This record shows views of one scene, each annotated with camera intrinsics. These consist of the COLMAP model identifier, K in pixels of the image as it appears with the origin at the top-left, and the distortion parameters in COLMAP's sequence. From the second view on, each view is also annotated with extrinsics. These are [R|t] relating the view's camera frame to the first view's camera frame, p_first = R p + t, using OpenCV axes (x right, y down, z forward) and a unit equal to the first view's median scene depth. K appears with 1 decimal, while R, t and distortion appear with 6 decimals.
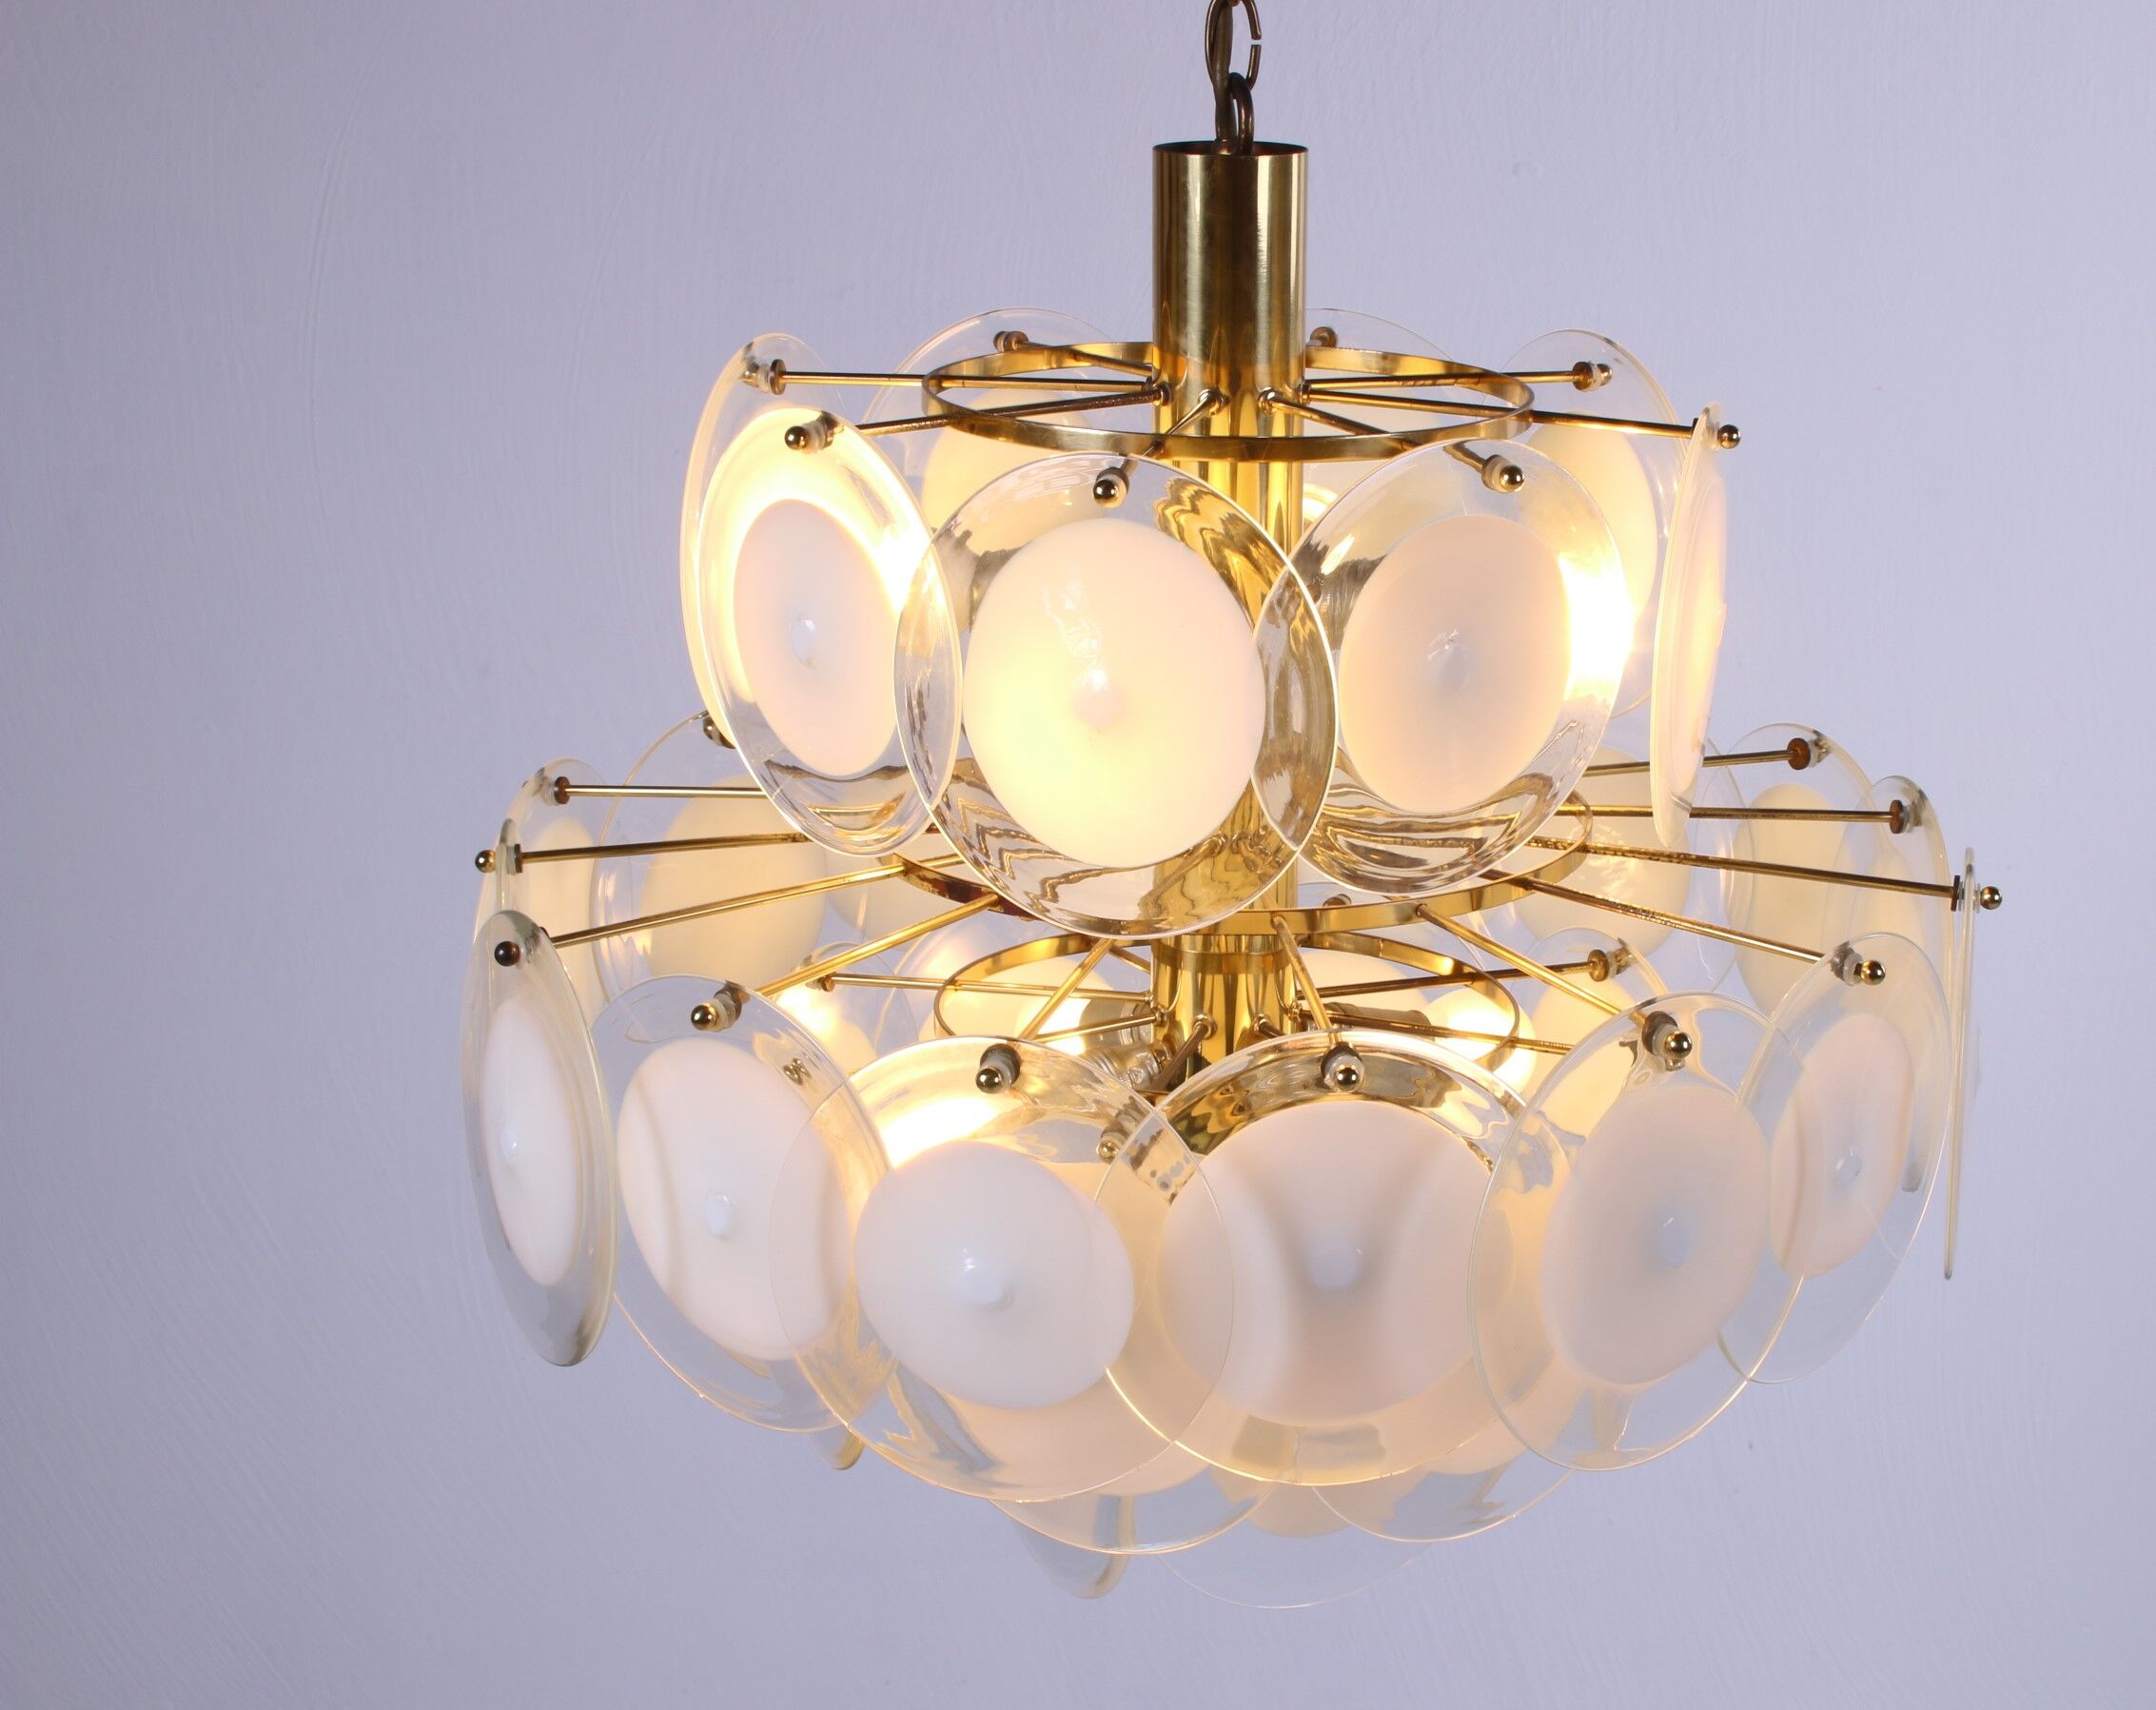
lens RADIAL K [[3801.4, 0, 1315.9], [0, 3801.4, 856.7], [0, 0, 1]] dist [-0.045373, -0.030573]
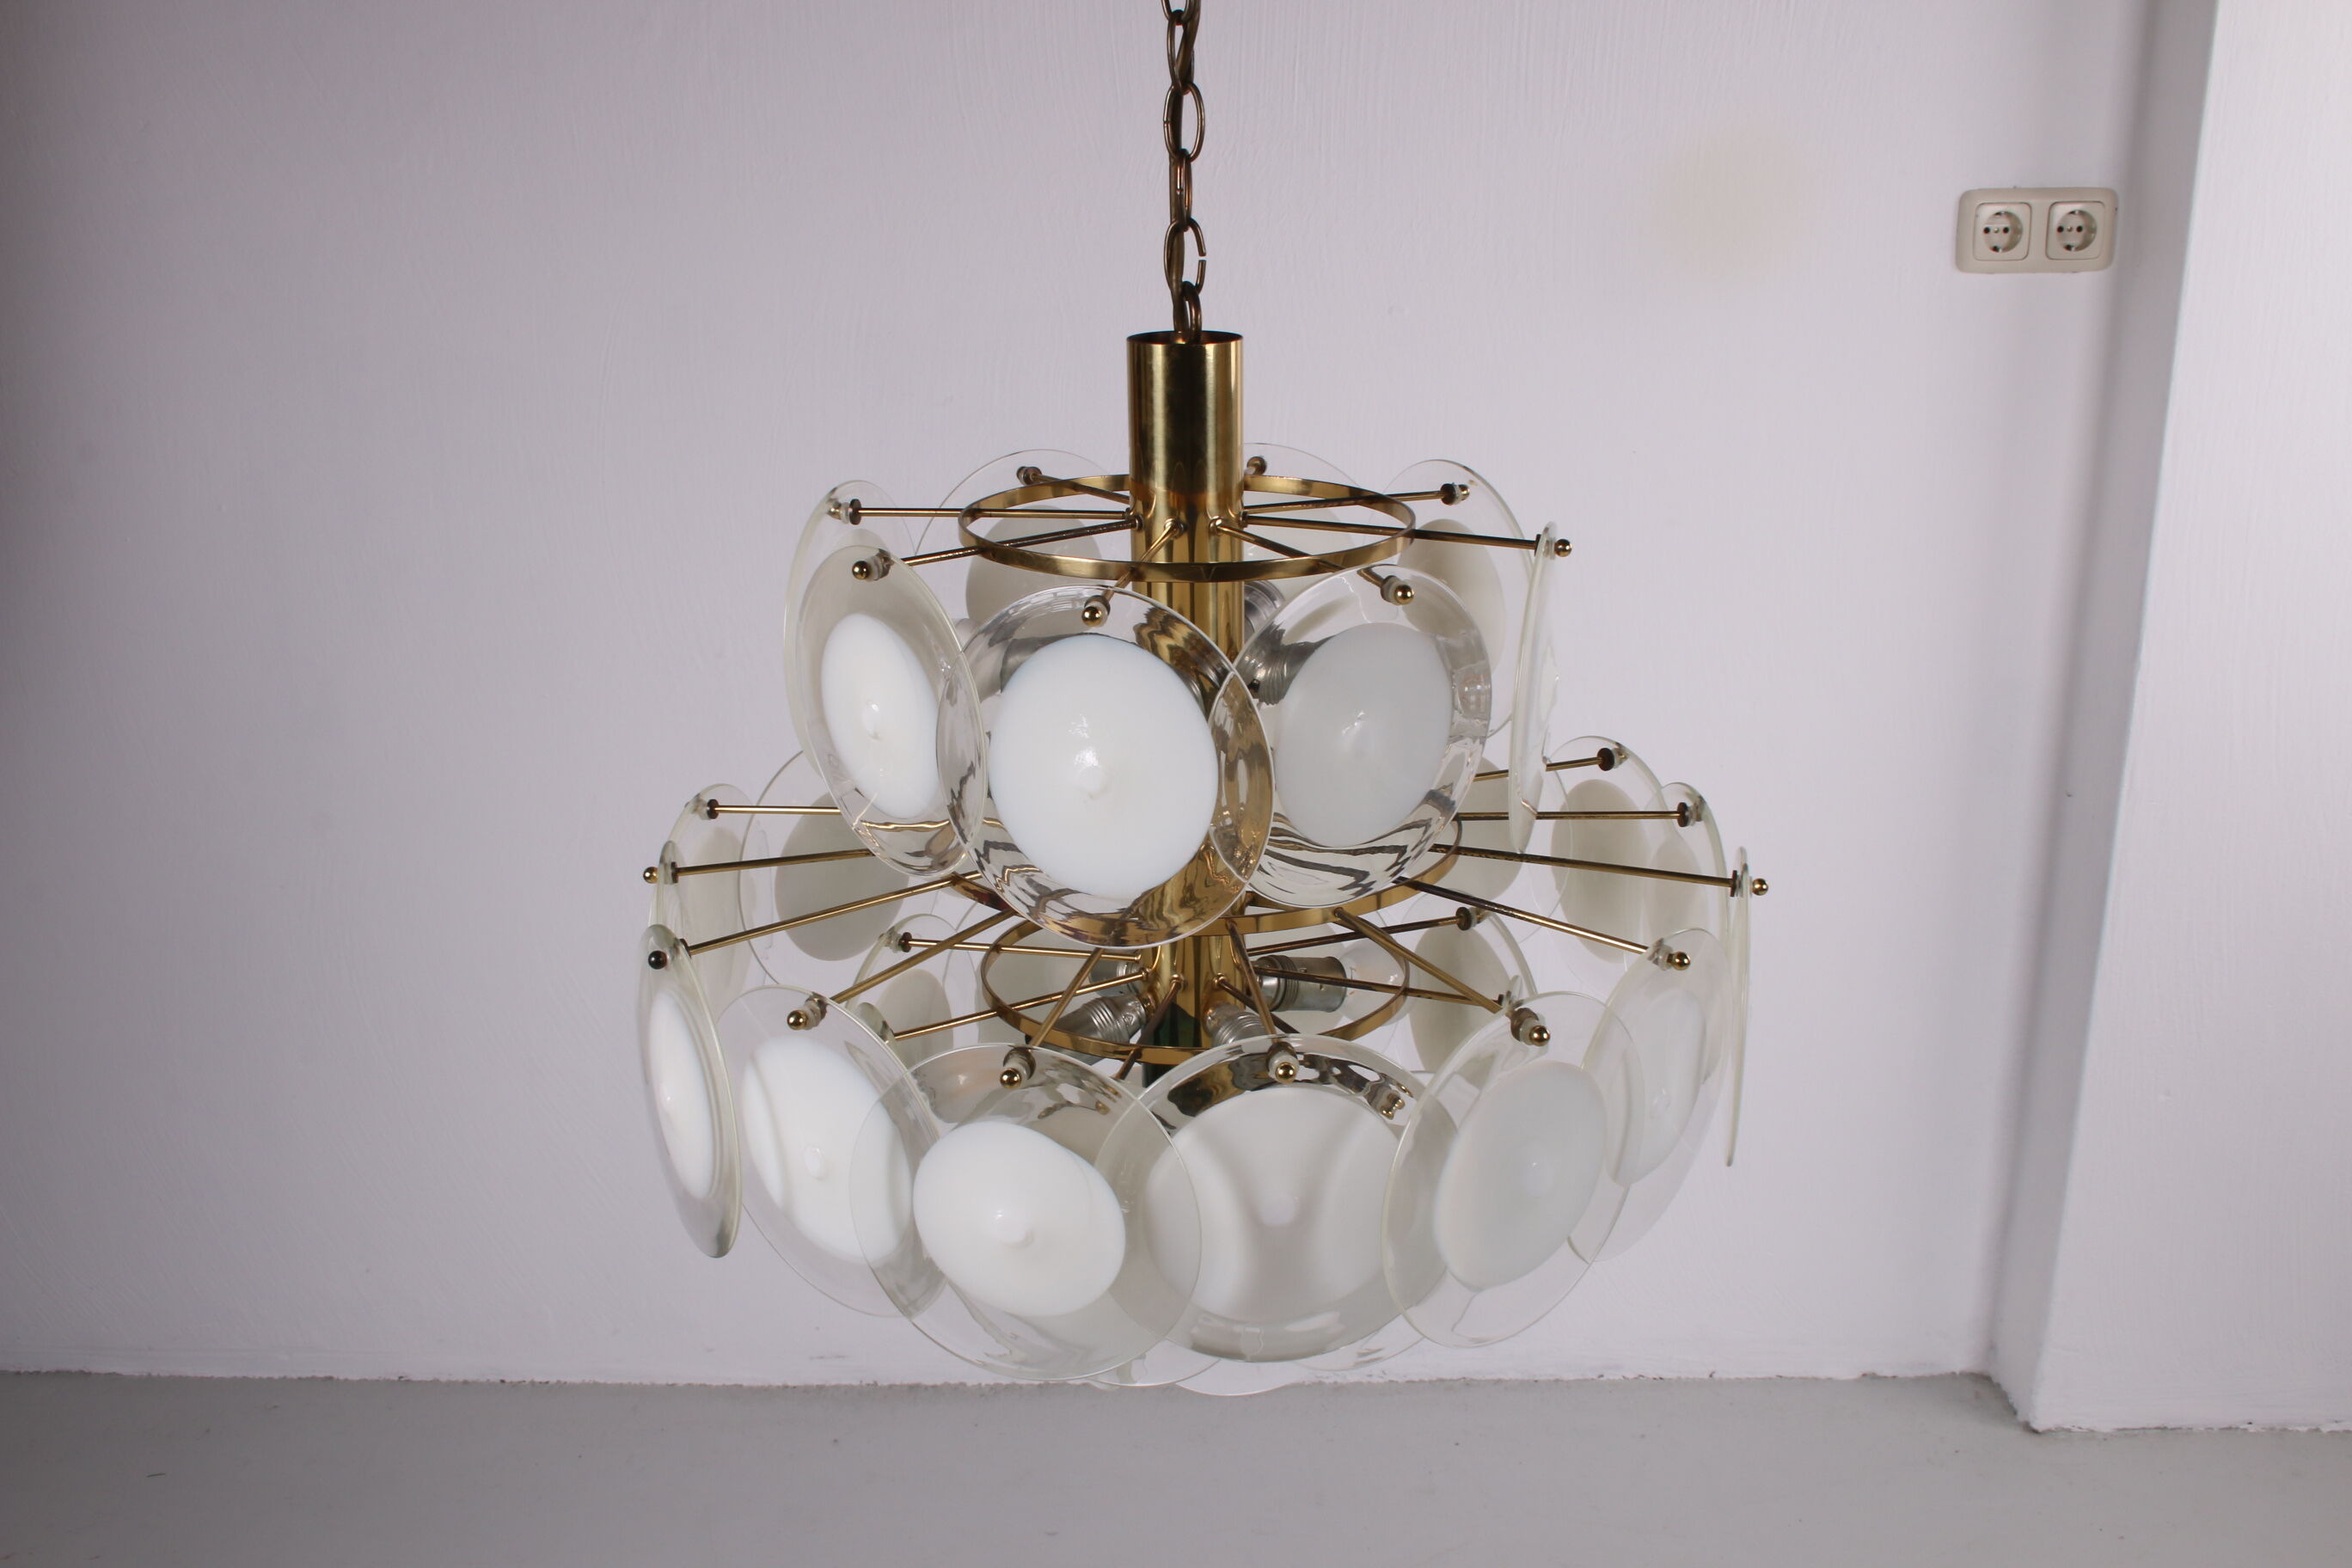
lens RADIAL K [[2272.4, 0, 1181.1], [0, 2272.4, 814.2], [0, 0, 1]] dist [-0.131638, 0.165019]
pose [[0.999295, -0.017107, -0.033413, -0.000100], [0.018763, 0.998579, 0.049886, -0.059346], [0.032512, -0.050478, 0.998196, 0.199461]]
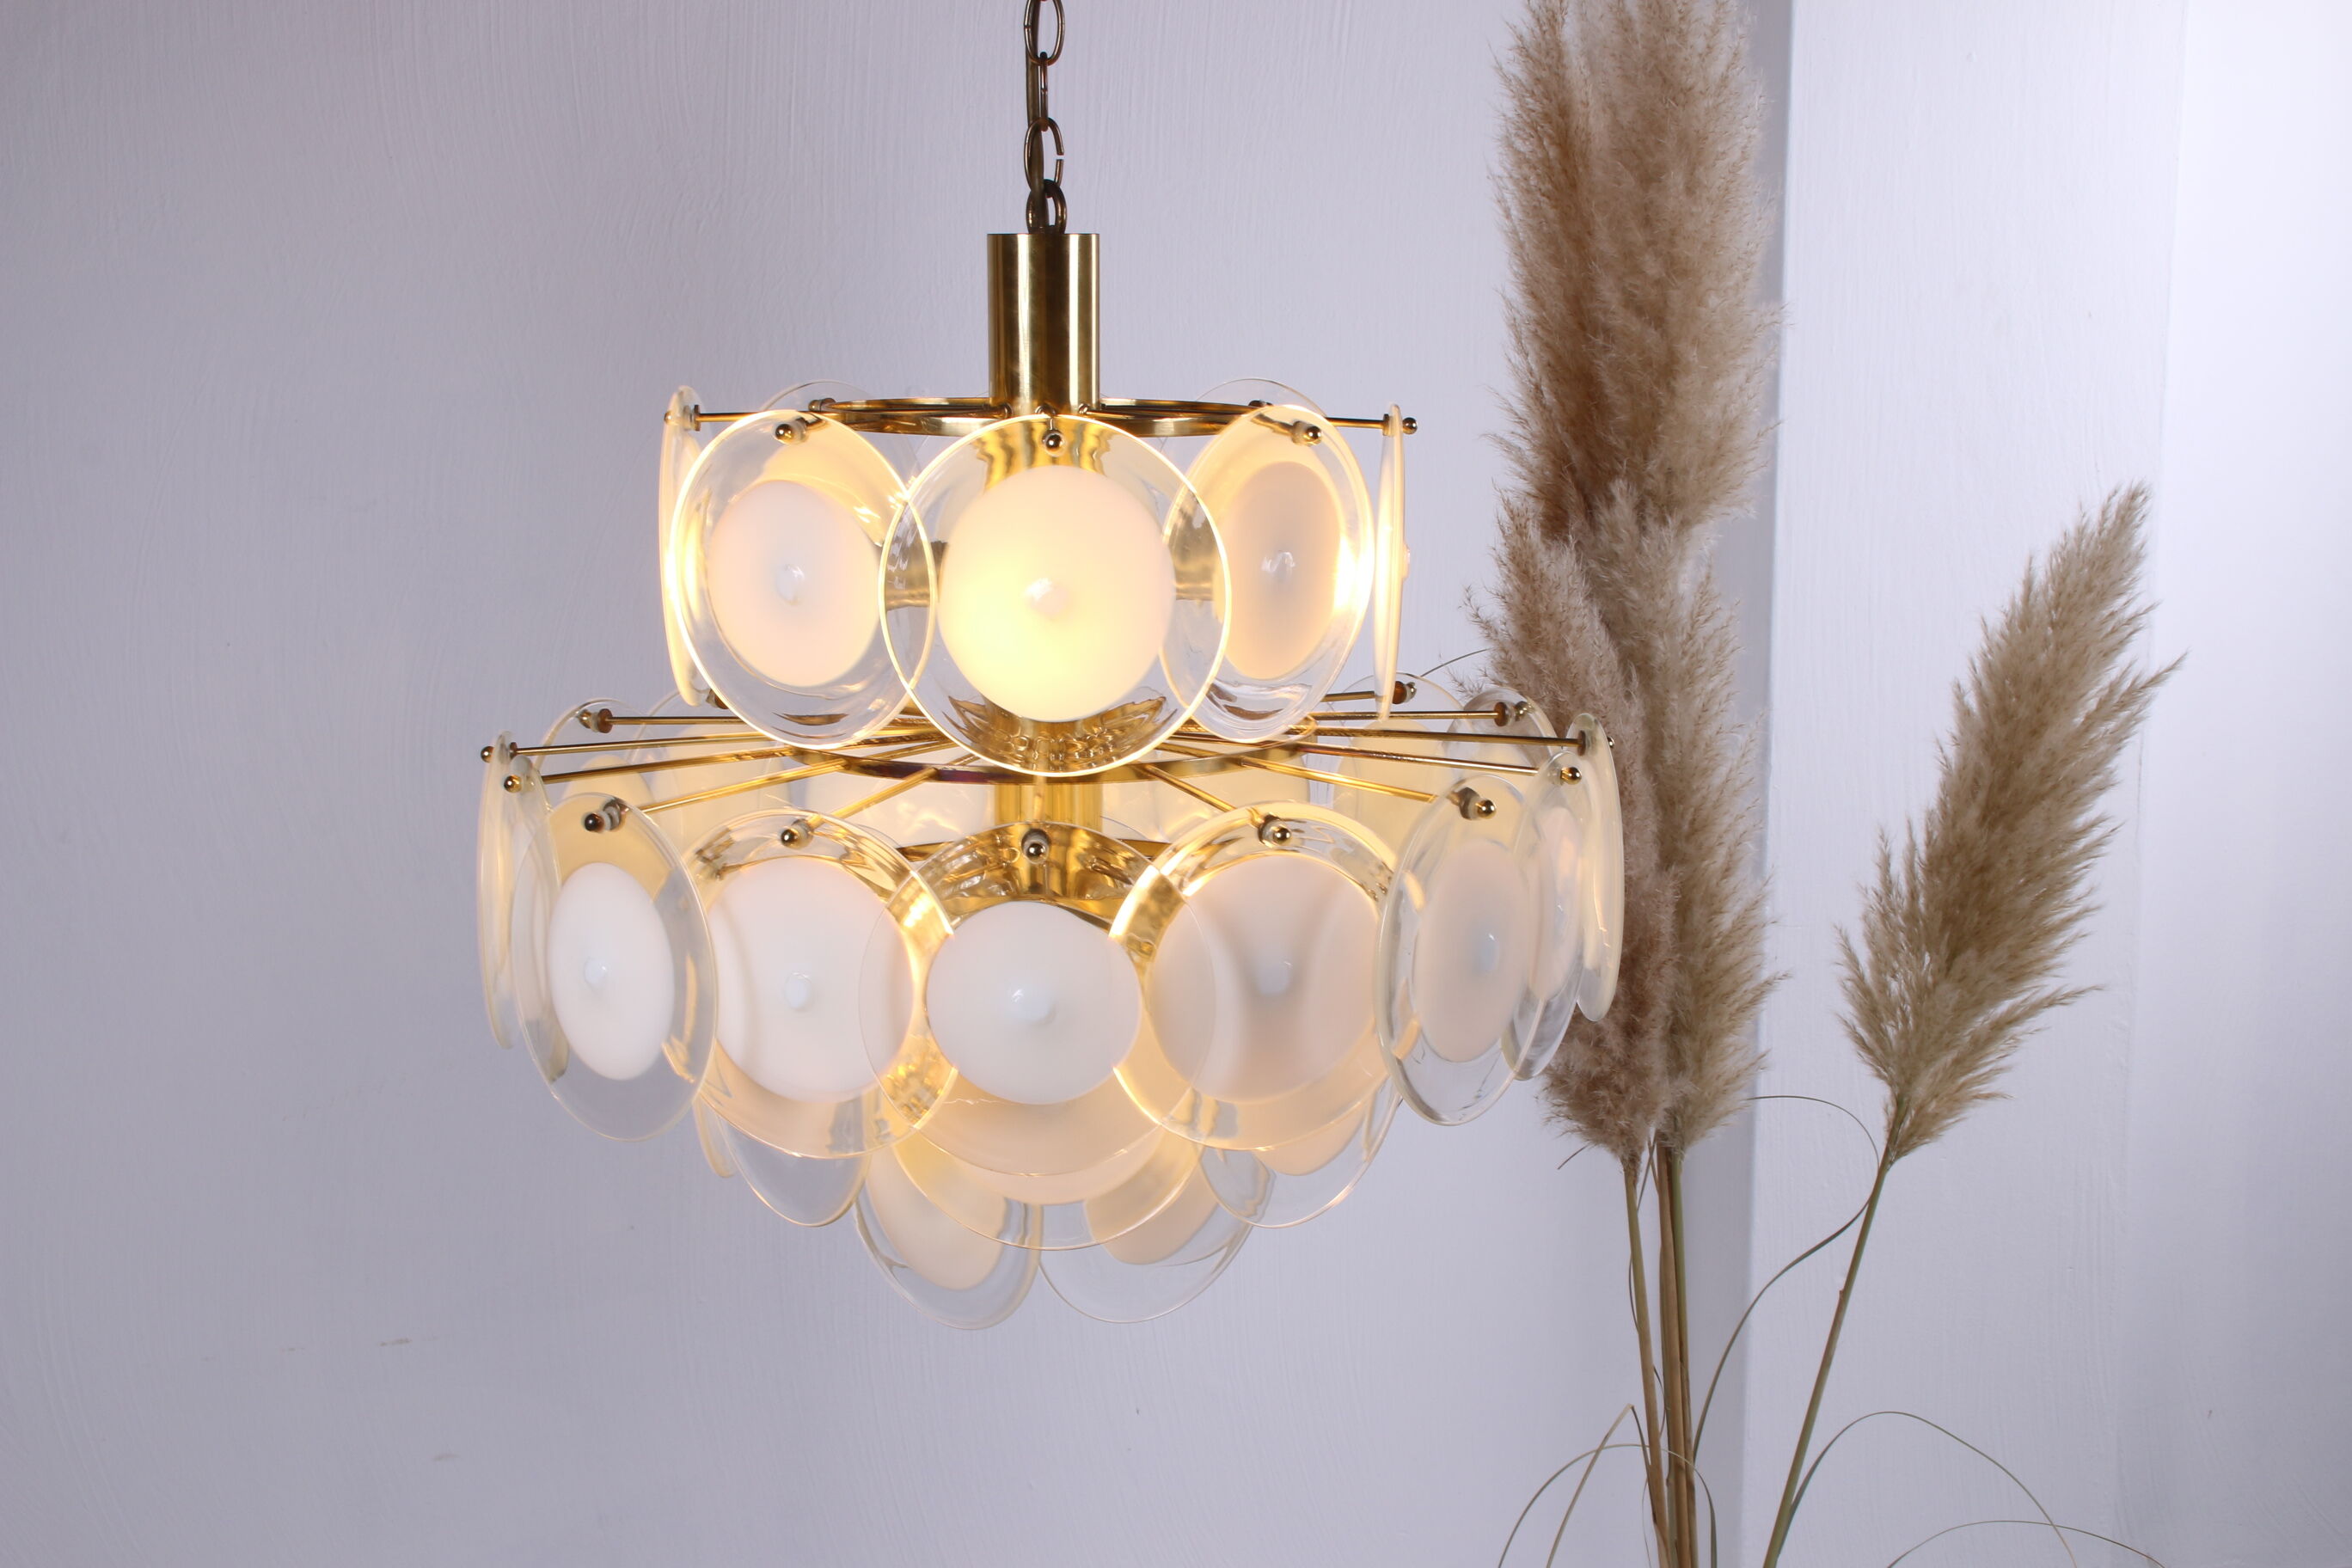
lens RADIAL K [[3274.6, 0, 1176.0], [0, 3274.6, 784.0], [0, 0, 1]] dist [0.010028, -0.016195]
pose [[0.968312, -0.056787, 0.243202, -0.279113], [0.082557, 0.991844, -0.097107, 0.132734], [-0.235704, 0.114108, 0.965103, -0.141546]]
